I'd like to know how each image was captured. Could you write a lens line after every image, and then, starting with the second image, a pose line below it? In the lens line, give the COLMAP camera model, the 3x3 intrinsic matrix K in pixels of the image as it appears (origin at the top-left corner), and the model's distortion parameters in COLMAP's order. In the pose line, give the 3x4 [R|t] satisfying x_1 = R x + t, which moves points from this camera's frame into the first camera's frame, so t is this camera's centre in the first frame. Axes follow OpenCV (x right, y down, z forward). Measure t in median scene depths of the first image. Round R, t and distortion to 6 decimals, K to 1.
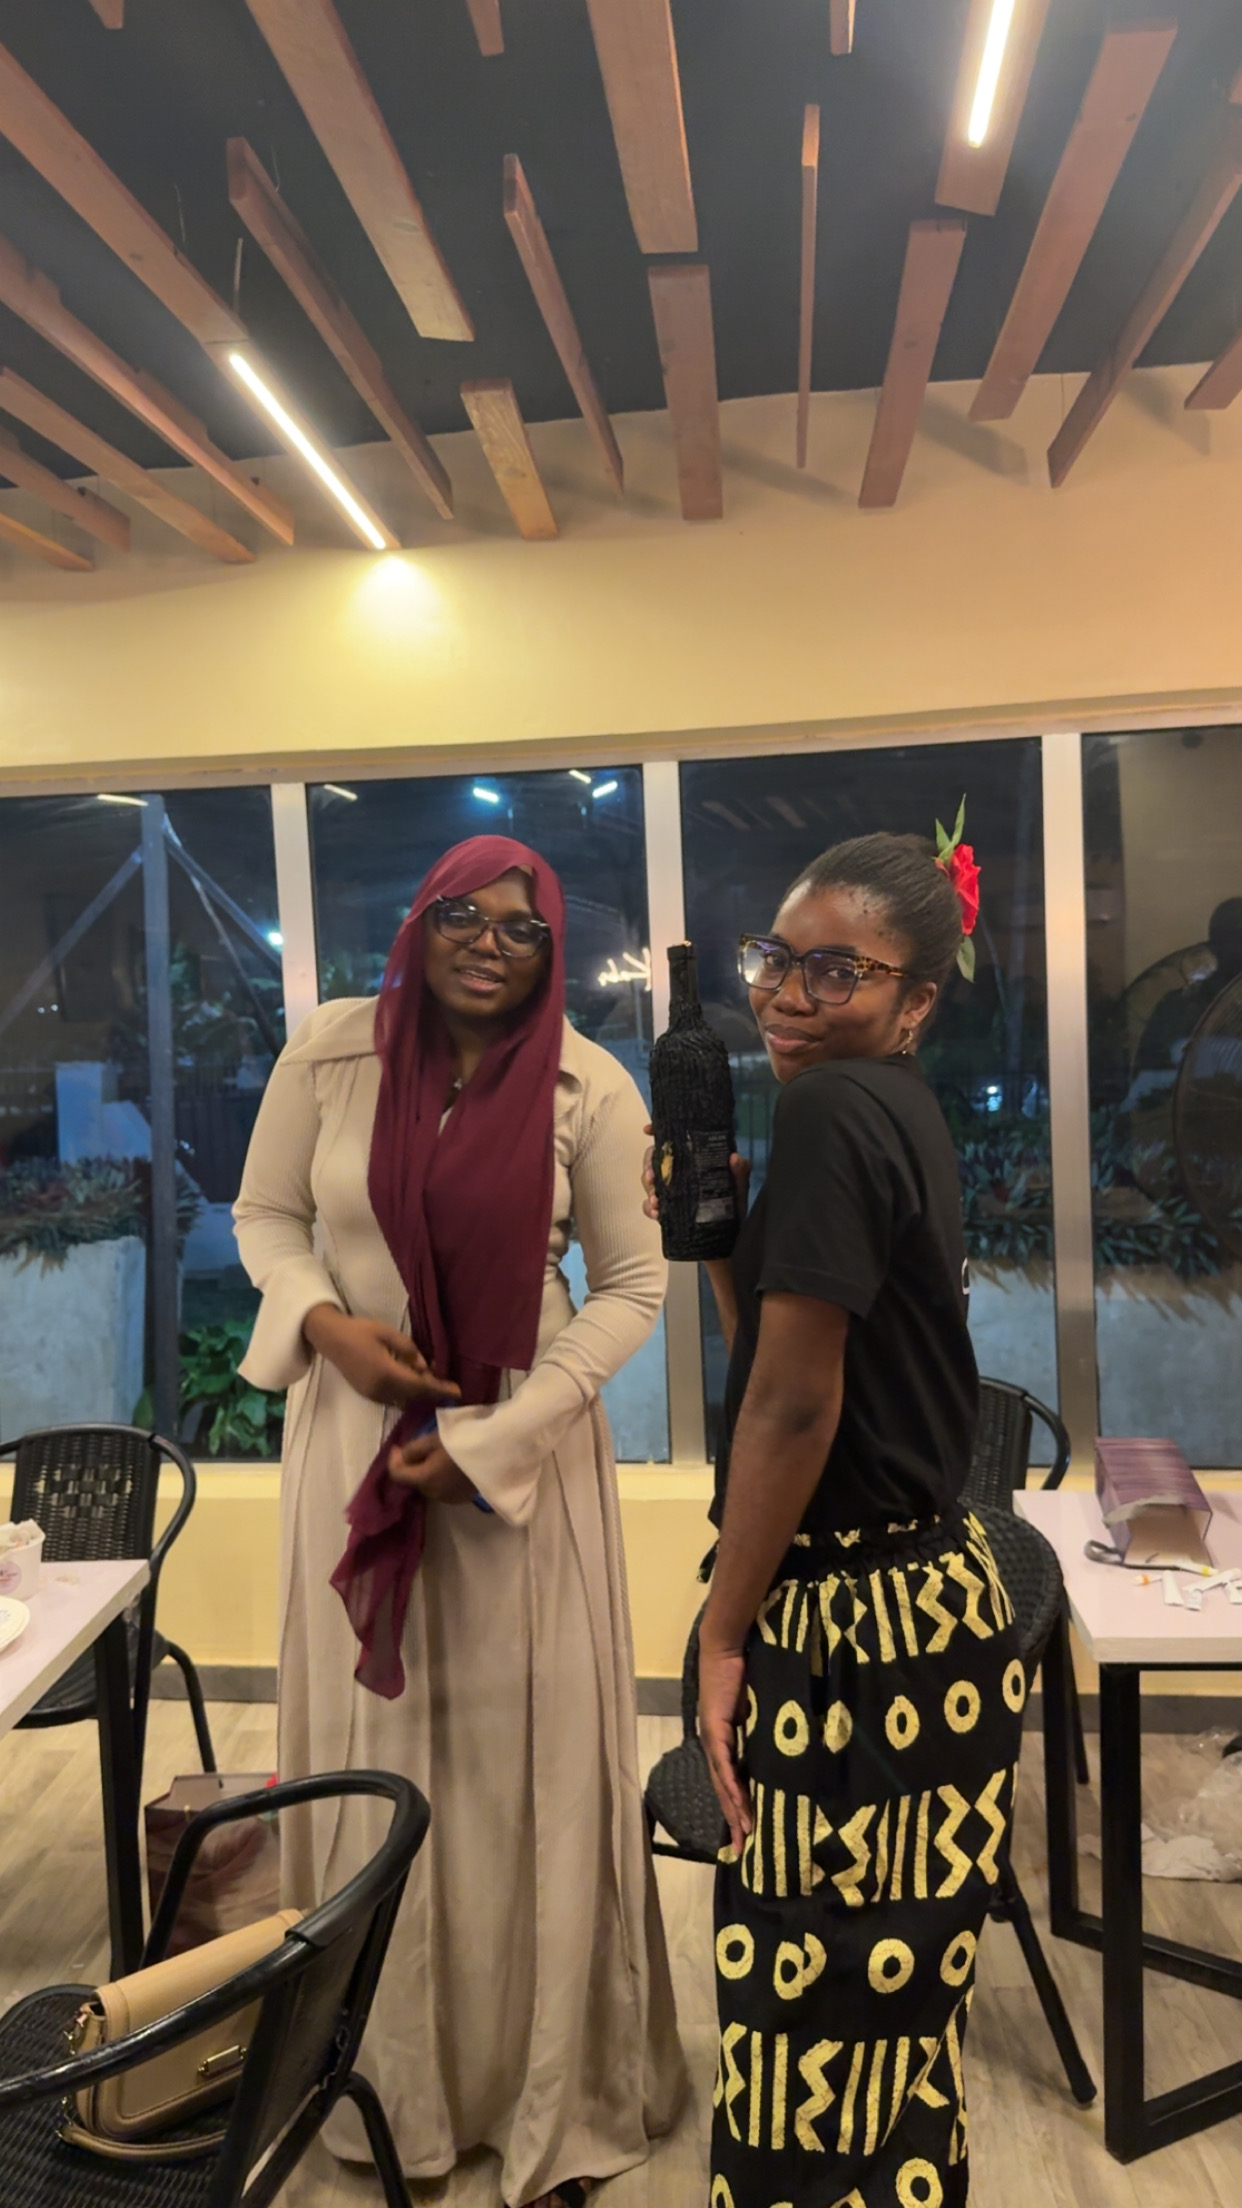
lens RADIAL K [[1583.6, 0, 621.0], [0, 1583.6, 1104.0], [0, 0, 1]] dist [0.082237, -0.116990]
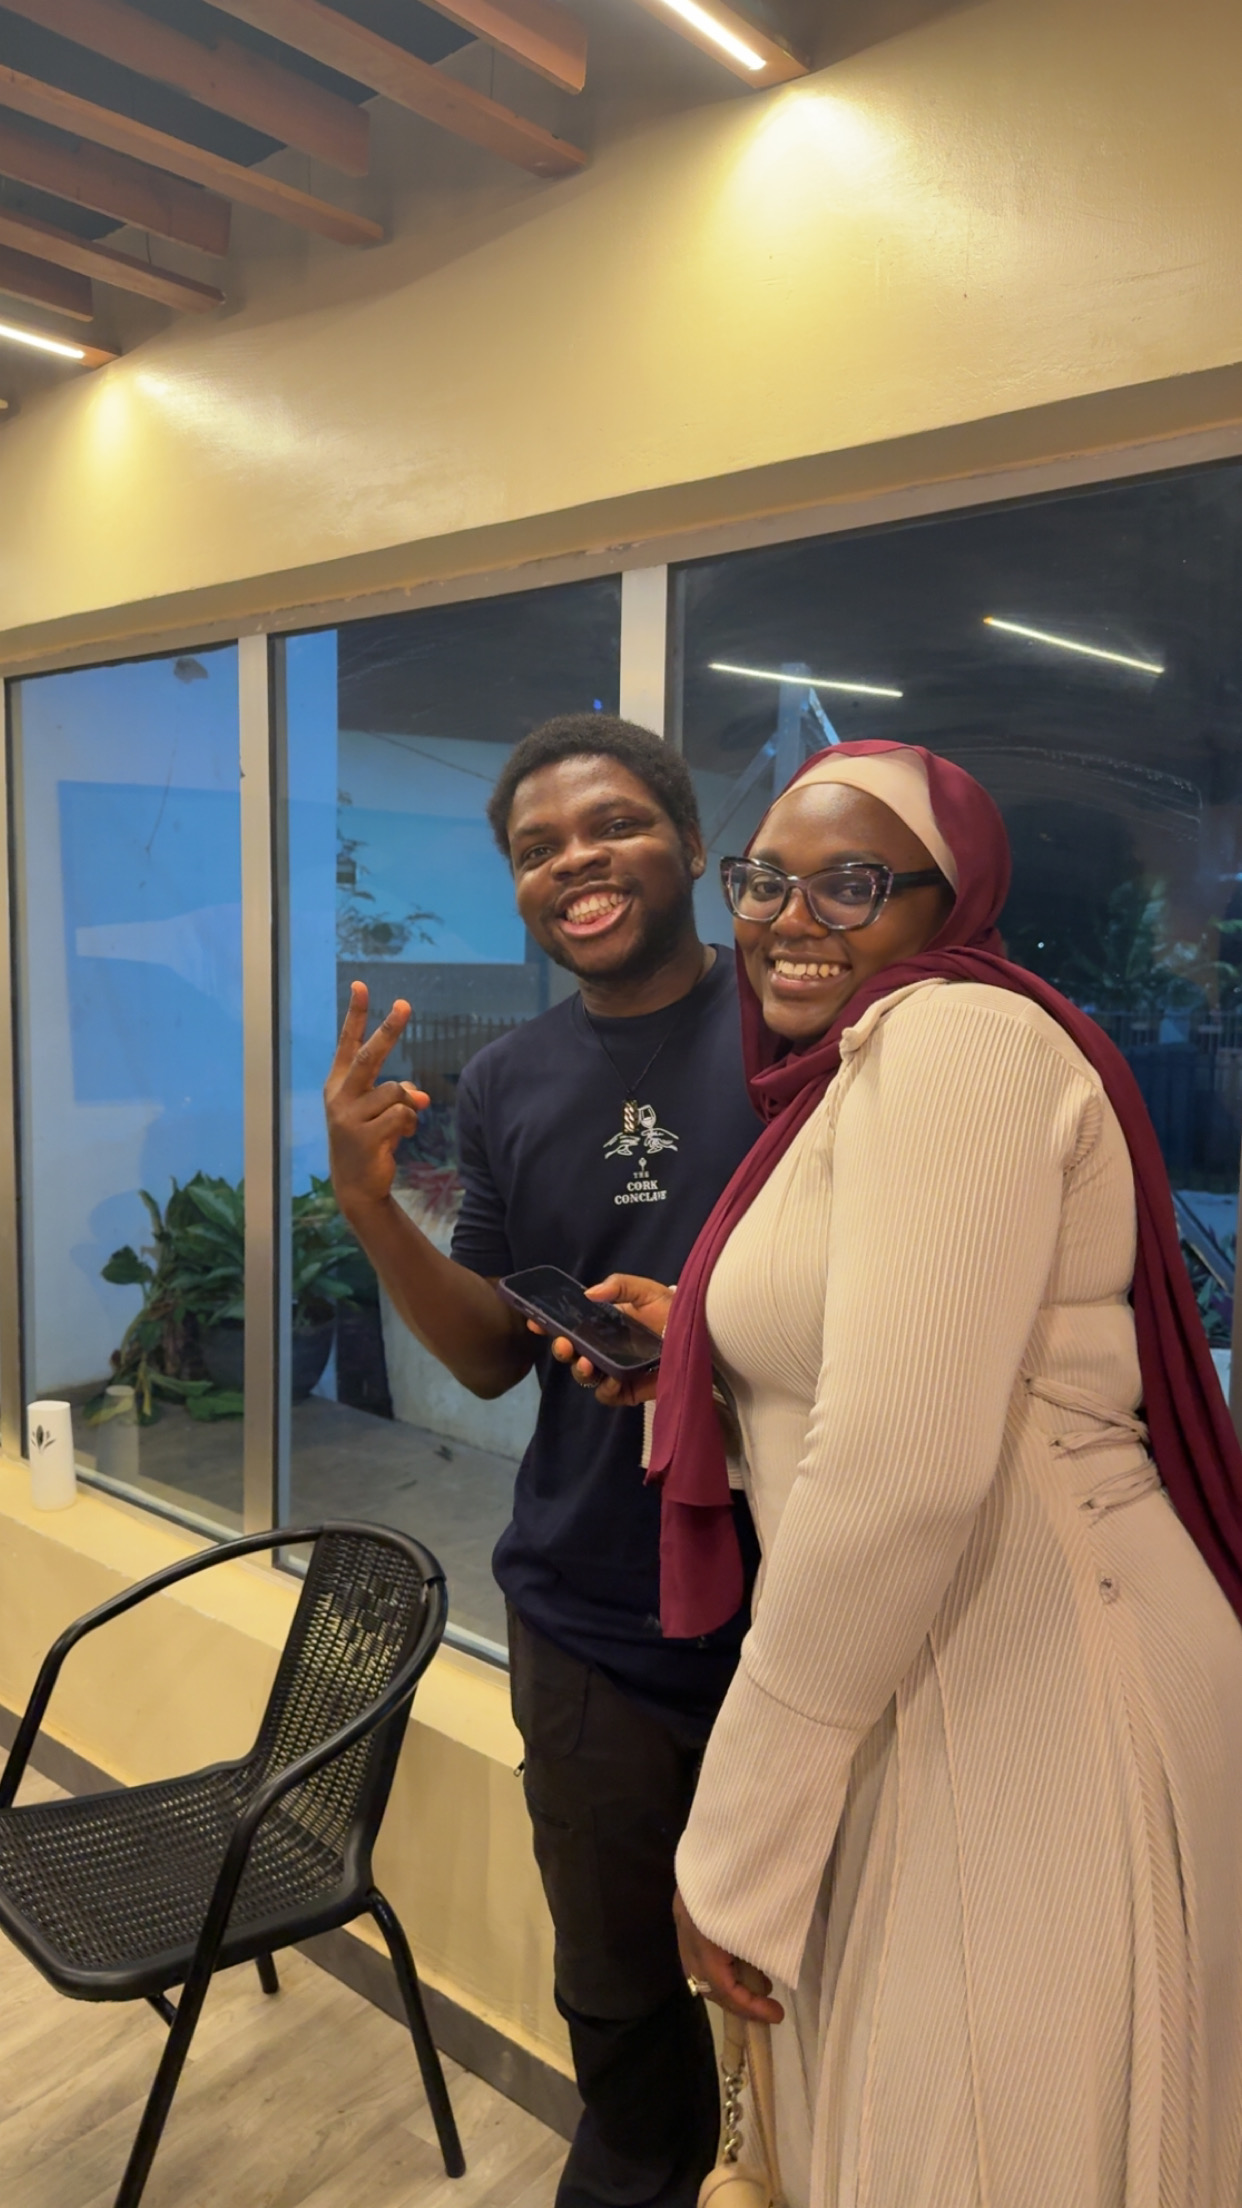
lens RADIAL K [[1583.6, 0, 621.0], [0, 1583.6, 1104.0], [0, 0, 1]] dist [0.082237, -0.116990]
pose [[0.815895, 0.104258, -0.568723, 0.129099], [-0.081924, 0.994531, 0.064788, -0.046713], [0.572367, -0.006268, 0.819973, 0.522076]]
